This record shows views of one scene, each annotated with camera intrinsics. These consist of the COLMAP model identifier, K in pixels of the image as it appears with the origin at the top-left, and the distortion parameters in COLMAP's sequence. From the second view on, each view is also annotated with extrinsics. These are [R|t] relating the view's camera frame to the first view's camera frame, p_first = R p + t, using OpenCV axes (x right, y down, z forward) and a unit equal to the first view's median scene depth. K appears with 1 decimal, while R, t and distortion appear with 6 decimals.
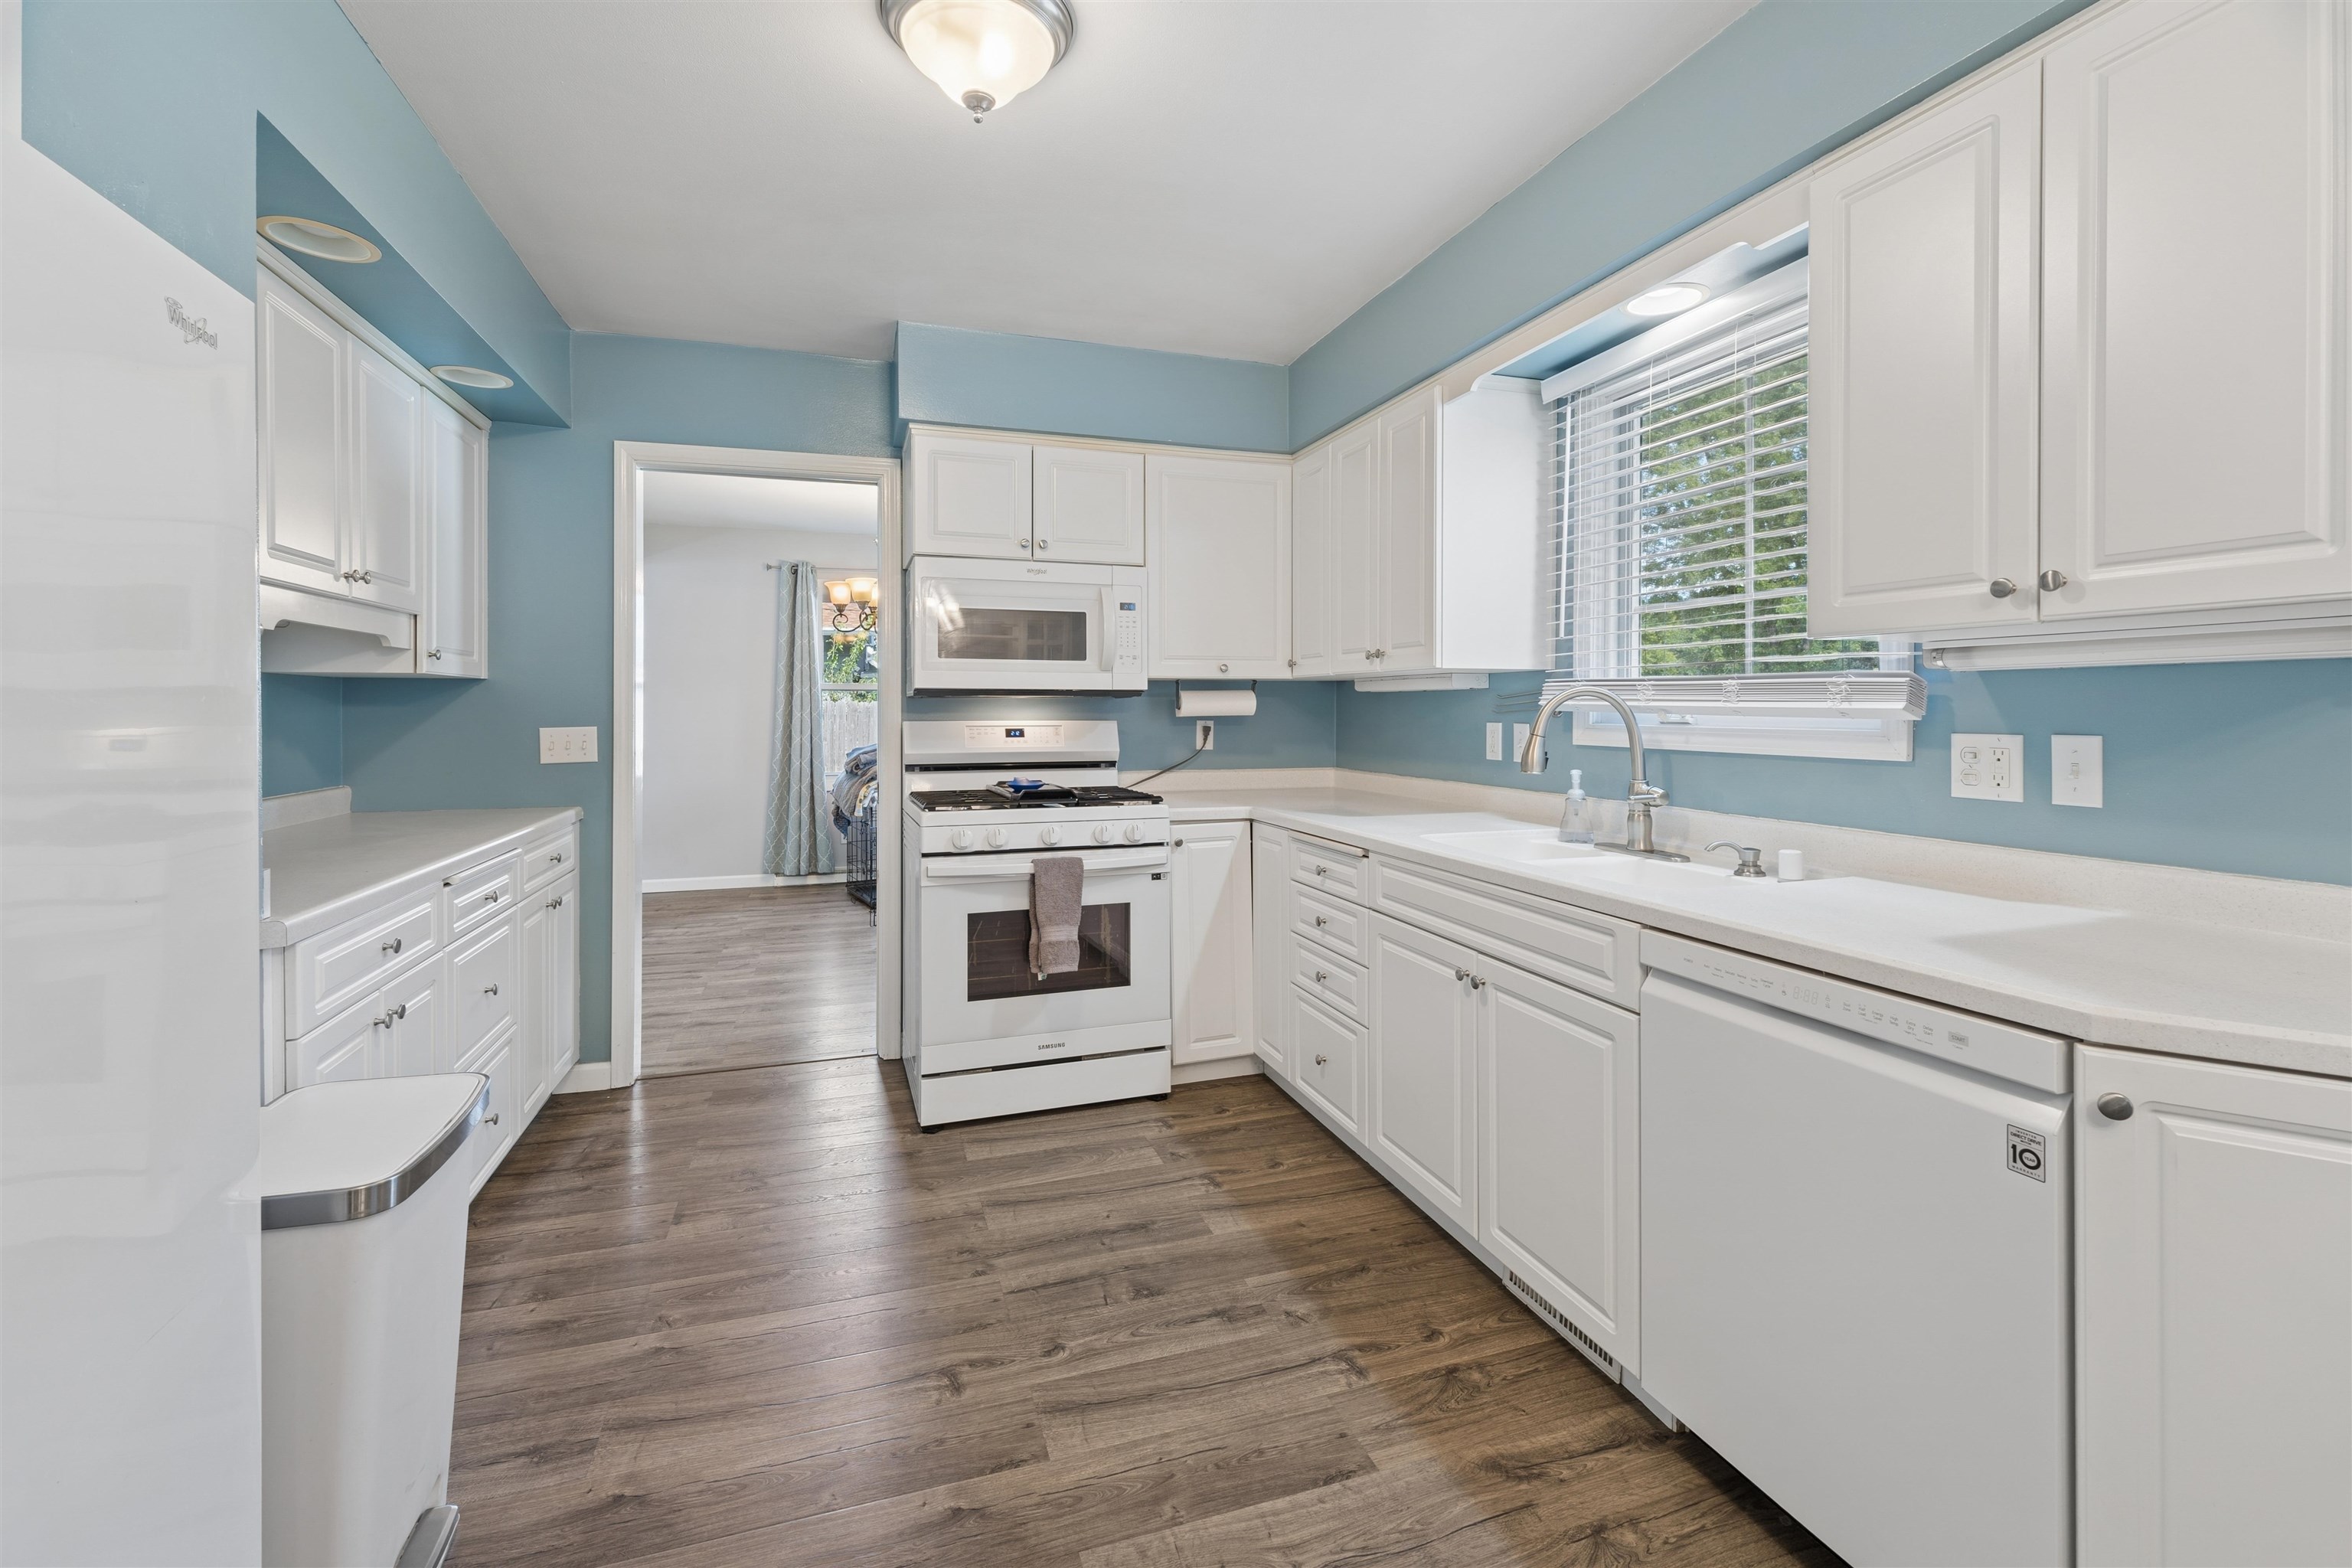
lens RADIAL K [[1003.5, 0, 1165.6], [0, 1003.5, 715.5], [0, 0, 1]] dist [0.011743, -0.006871]
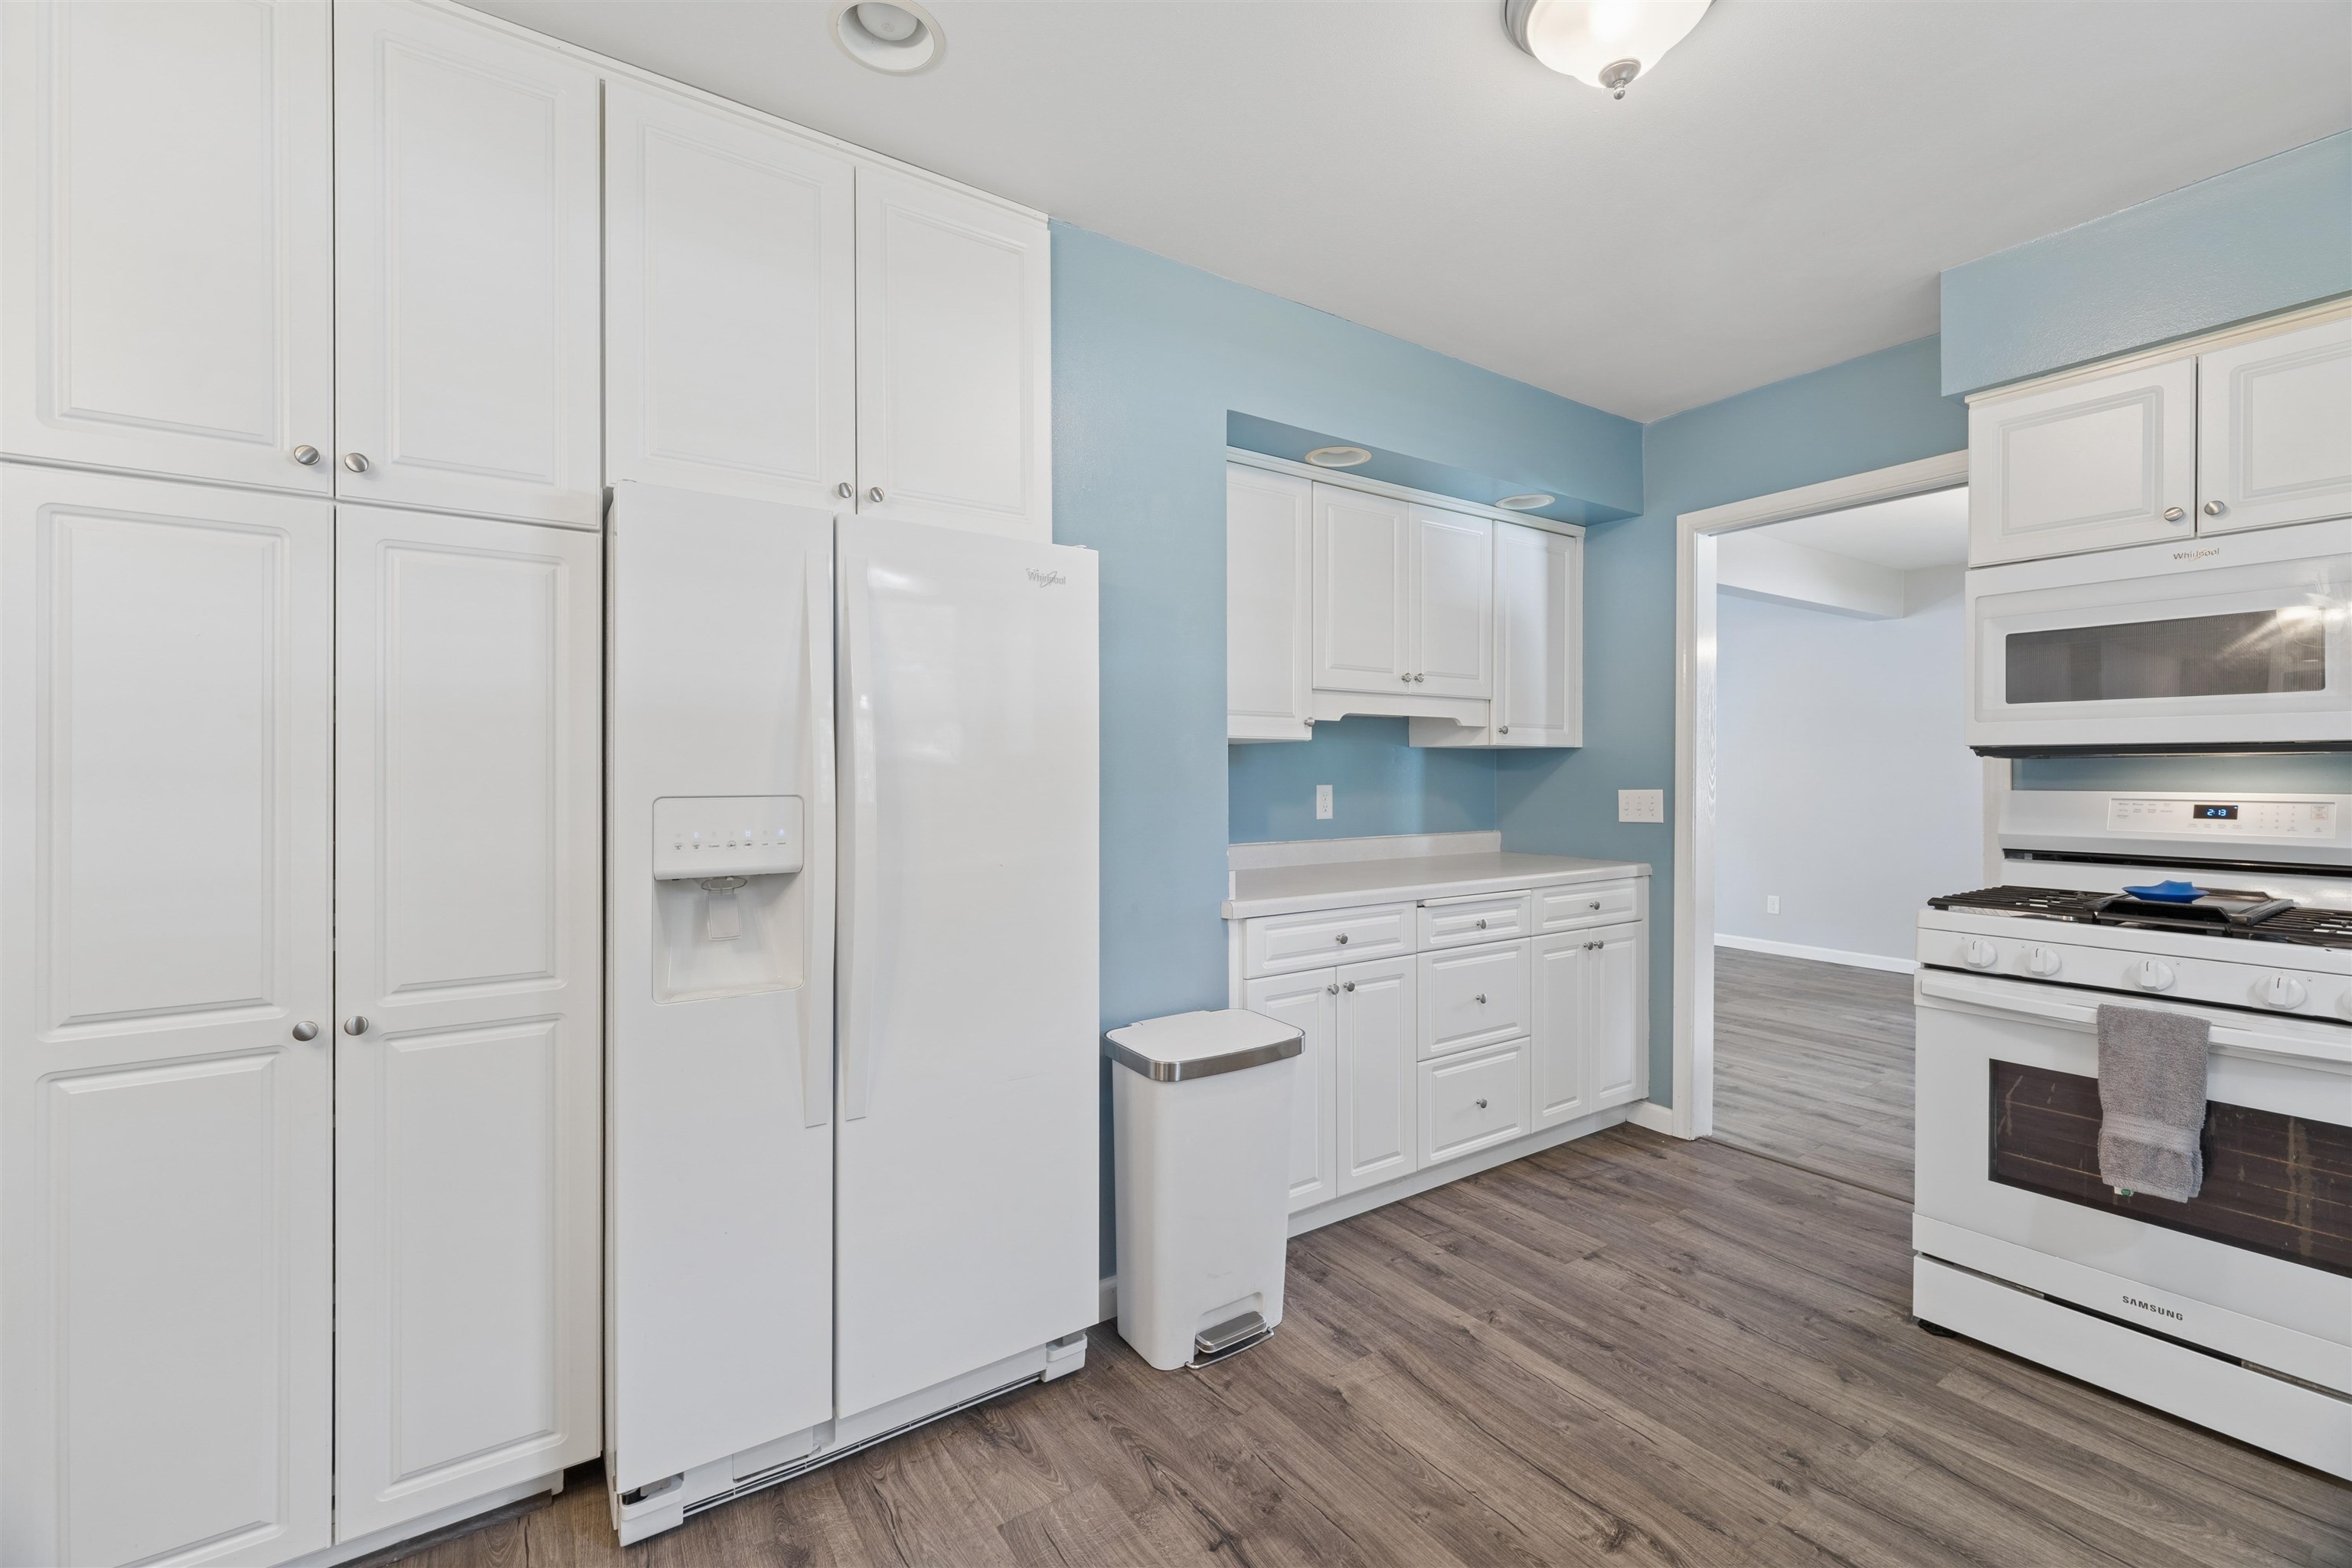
lens RADIAL K [[983.5, 0, 1179.5], [0, 983.5, 775.4], [0, 0, 1]] dist [0.011744, -0.000063]
pose [[0.292364, 0.004252, -0.956298, 0.323058], [-0.007762, 0.999968, 0.002073, -0.002461], [0.956276, 0.006817, 0.292388, 0.240912]]
